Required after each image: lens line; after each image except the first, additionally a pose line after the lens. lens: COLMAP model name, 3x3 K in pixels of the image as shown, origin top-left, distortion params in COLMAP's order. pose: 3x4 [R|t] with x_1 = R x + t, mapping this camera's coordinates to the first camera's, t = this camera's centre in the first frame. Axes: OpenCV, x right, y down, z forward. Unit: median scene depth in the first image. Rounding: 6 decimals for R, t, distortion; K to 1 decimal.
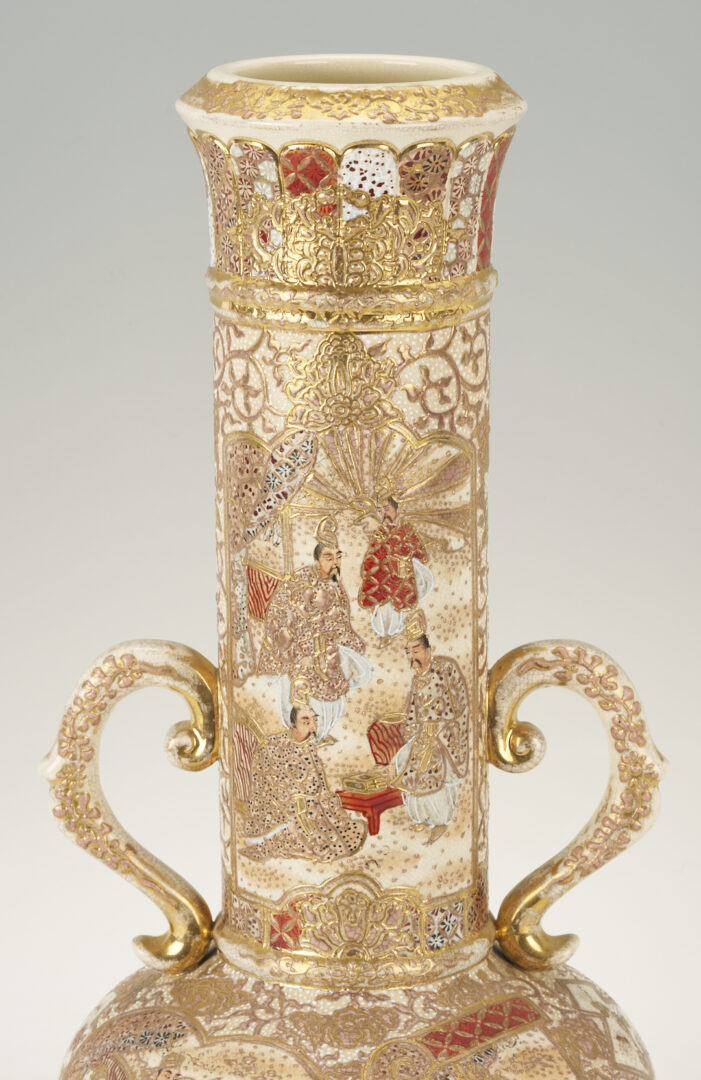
lens RADIAL K [[4205.5, 0, 392.5], [0, 4205.5, 506.9], [0, 0, 1]] dist [-0.150507, 0.000000]
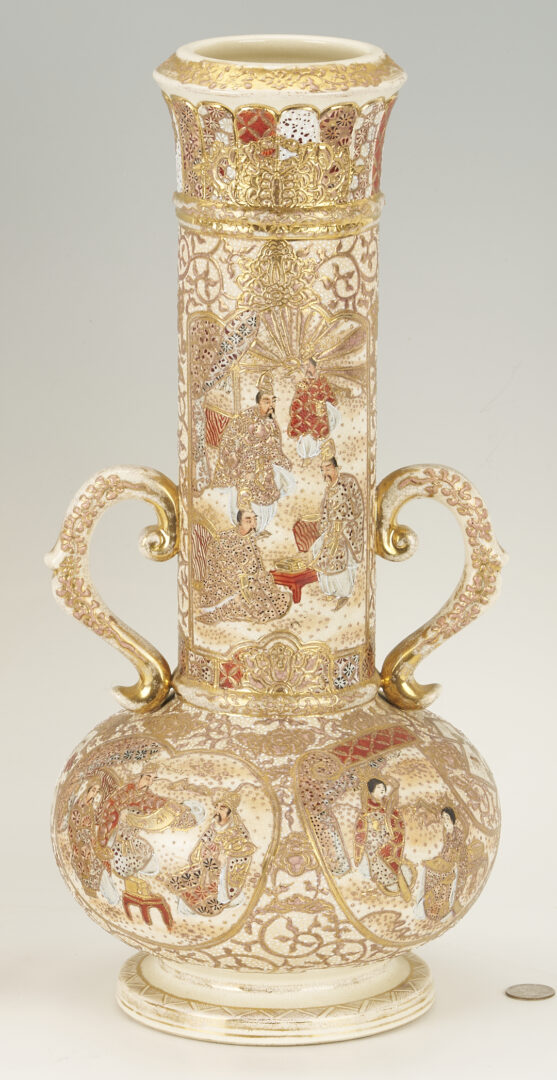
lens RADIAL K [[6608.2, 0, 50.3], [0, 6608.2, 558.8], [0, 0, 1]] dist [-0.046996, 0.000000]
pose [[0.999870, -0.003189, 0.015797, -0.119711], [0.003025, 0.999941, 0.010397, 0.040614], [-0.015830, -0.010348, 0.999821, -1.171534]]
